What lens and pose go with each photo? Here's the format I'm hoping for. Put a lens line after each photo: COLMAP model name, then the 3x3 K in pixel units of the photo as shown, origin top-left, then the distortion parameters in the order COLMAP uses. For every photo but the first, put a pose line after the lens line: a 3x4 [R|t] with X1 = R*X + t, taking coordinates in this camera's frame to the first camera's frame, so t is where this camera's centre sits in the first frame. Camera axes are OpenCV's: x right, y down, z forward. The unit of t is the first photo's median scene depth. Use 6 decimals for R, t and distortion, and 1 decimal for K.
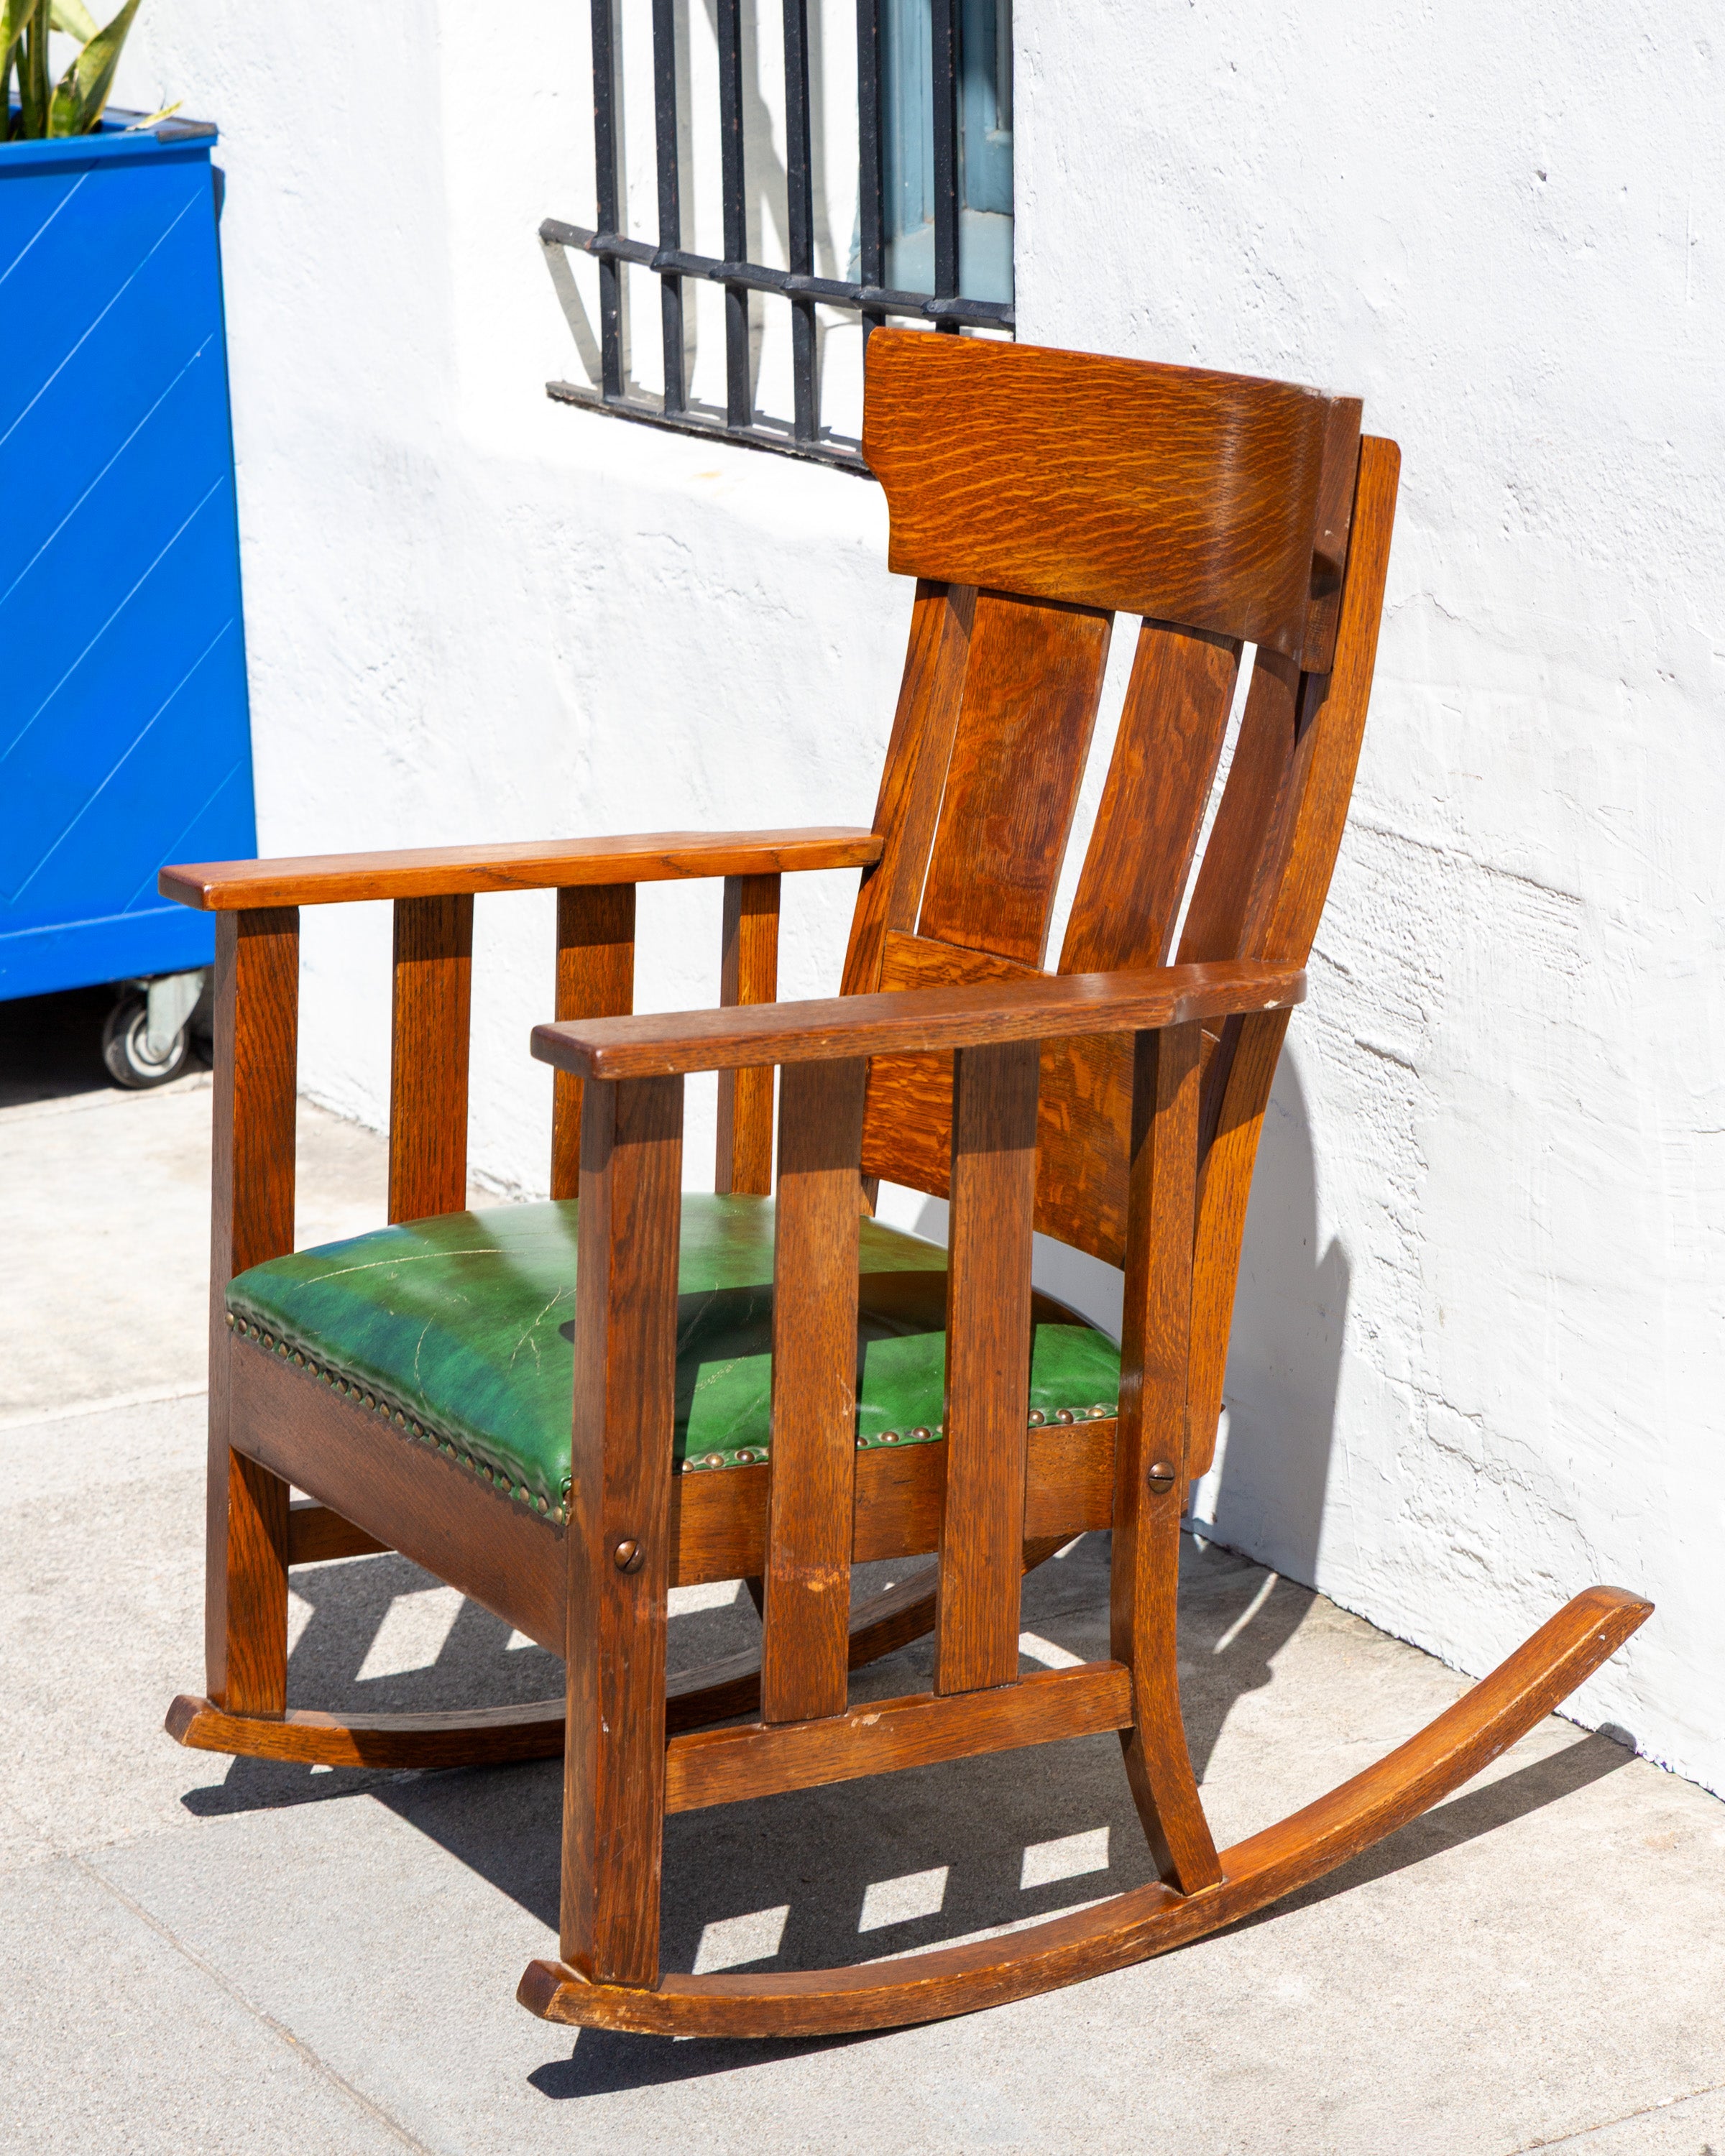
lens RADIAL K [[5745.0, 0, 705.0], [0, 5745.0, 910.6], [0, 0, 1]] dist [-0.049778, -0.155859]
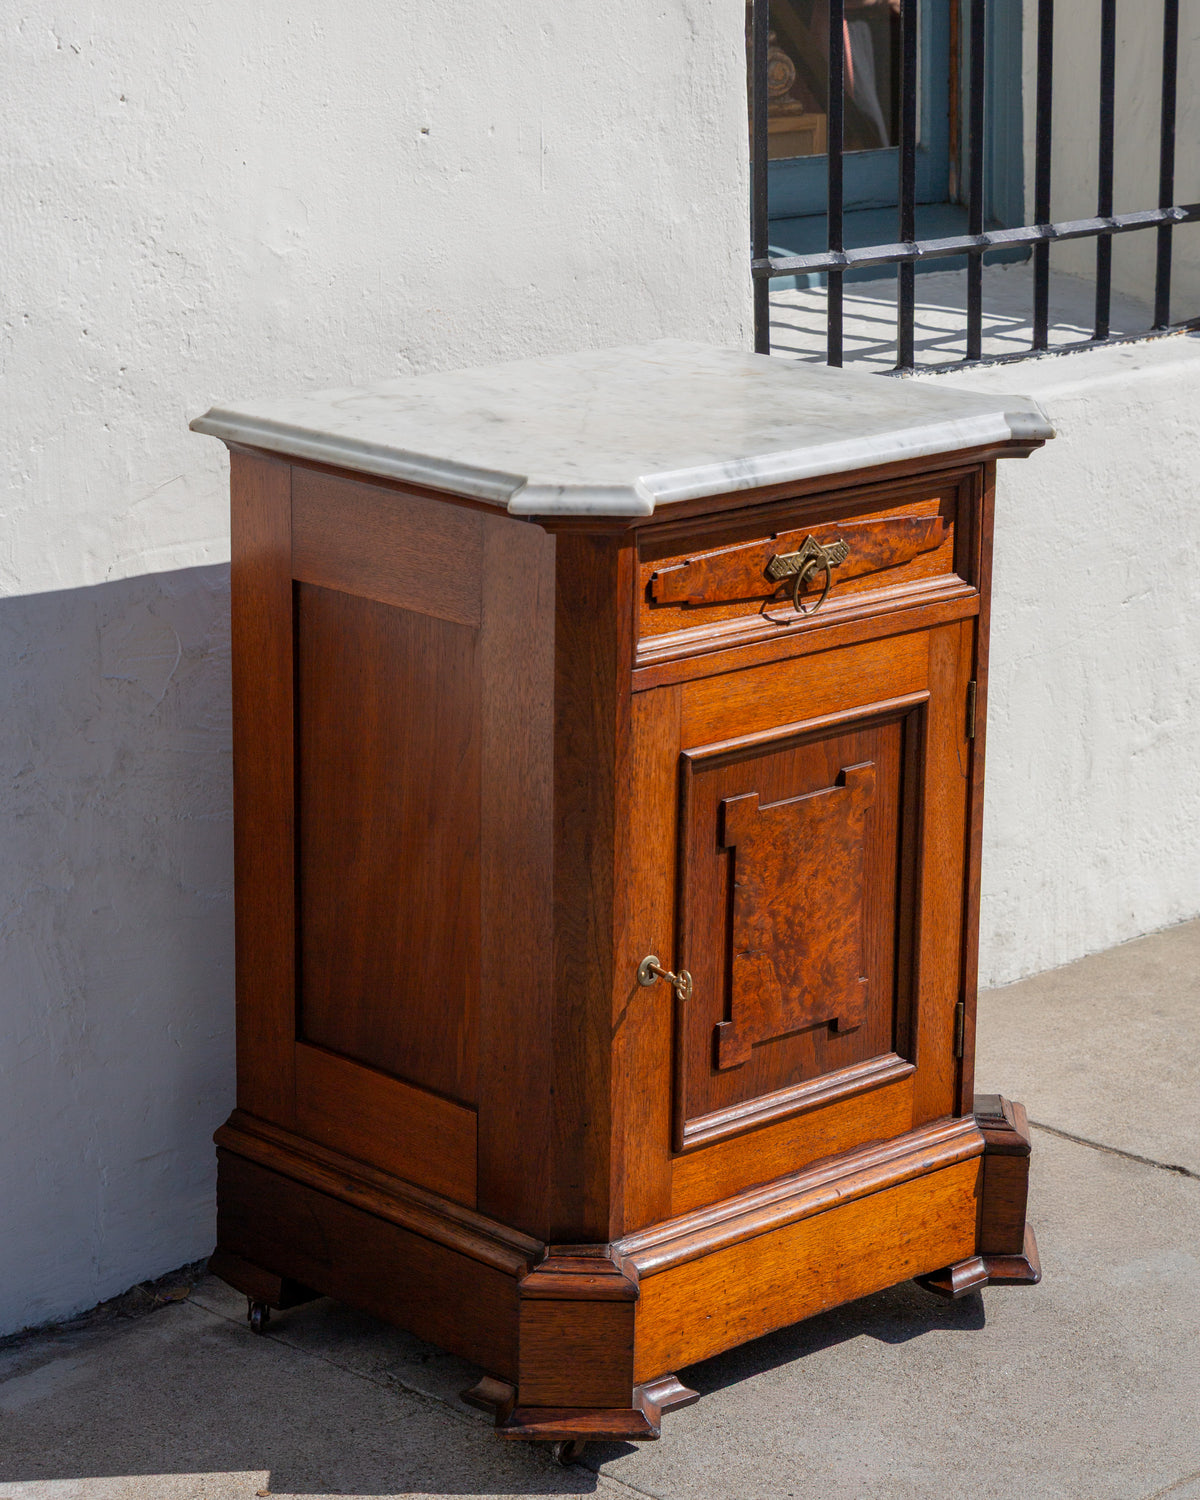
lens RADIAL K [[3894.5, 0, 600.7], [0, 3894.5, 631.7], [0, 0, 1]] dist [-0.059418, -0.236830]
pose [[-0.314165, -0.154914, 0.936644, -0.809849], [0.226241, 0.945957, 0.232339, -0.224742], [-0.922017, 0.284900, -0.262139, 1.237061]]
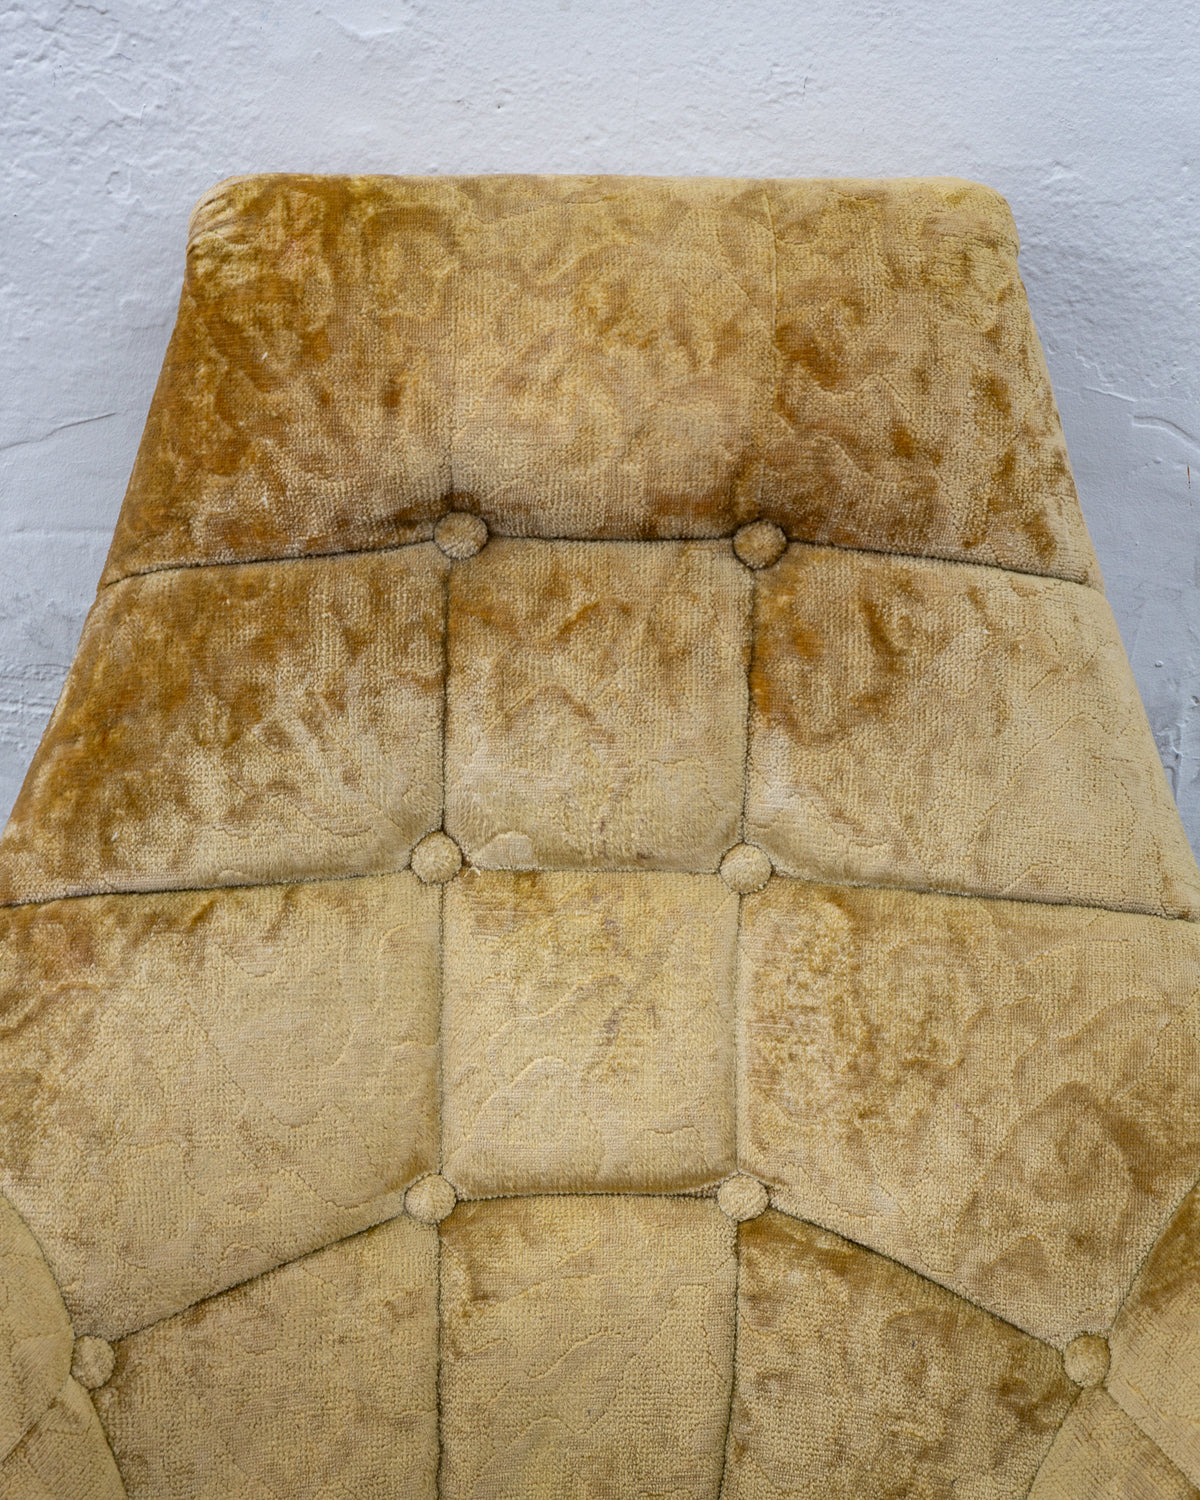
lens RADIAL K [[3472.8, 0, 594.0], [0, 3472.8, 660.6], [0, 0, 1]] dist [-0.061317, 0.207410]
pose [[0.456826, -0.357804, 0.814424, -0.241237], [0.163411, 0.933714, 0.318552, -0.168223], [-0.874418, -0.012437, 0.485013, 0.801006]]
